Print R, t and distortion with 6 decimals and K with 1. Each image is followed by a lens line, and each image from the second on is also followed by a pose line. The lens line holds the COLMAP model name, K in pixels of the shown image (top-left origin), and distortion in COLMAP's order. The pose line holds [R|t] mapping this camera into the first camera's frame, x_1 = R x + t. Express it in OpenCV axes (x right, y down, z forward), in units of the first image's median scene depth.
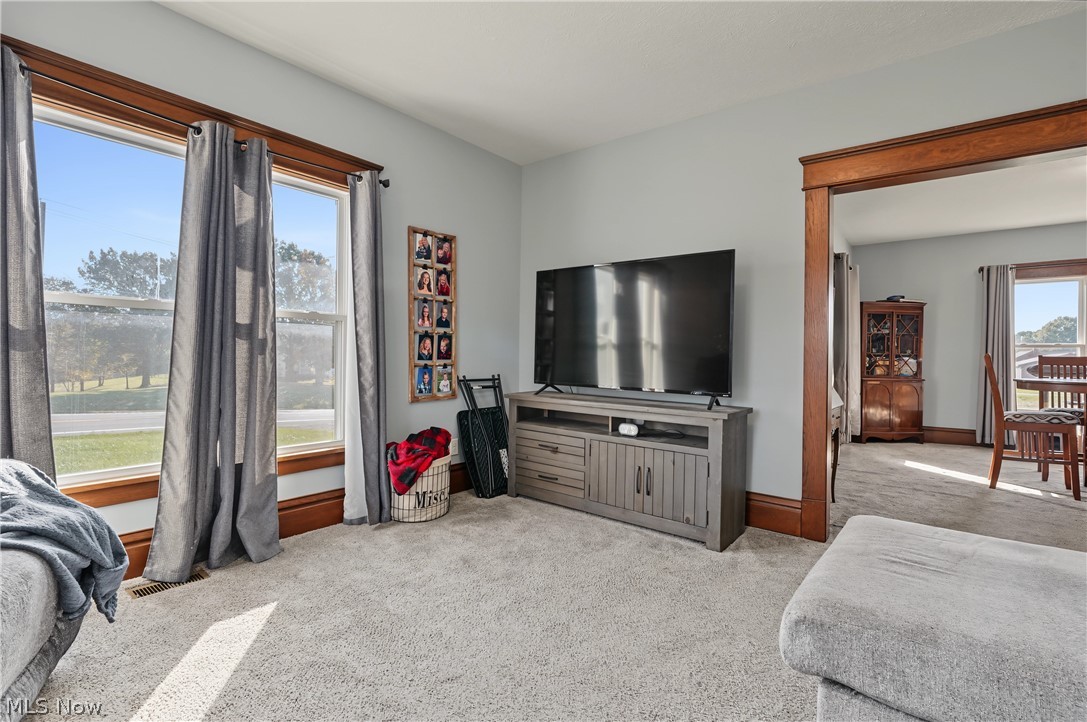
lens RADIAL K [[505.1, 0, 543.0], [0, 505.1, 355.4], [0, 0, 1]] dist [-0.008611, -0.000068]
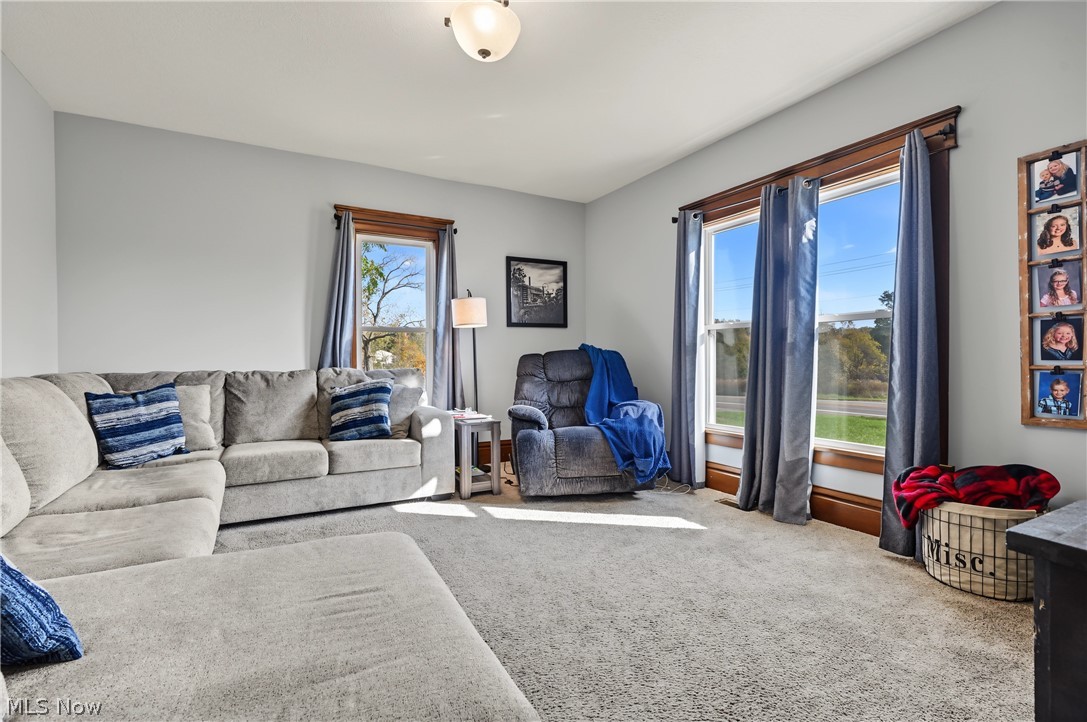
lens RADIAL K [[494.1, 0, 538.2], [0, 494.1, 363.9], [0, 0, 1]] dist [-0.003138, -0.000551]
pose [[-0.390127, 0.000276, -0.920761, 0.568018], [0.003815, 0.999992, -0.001317, 0.012321], [0.920753, -0.004027, -0.390125, 0.656328]]
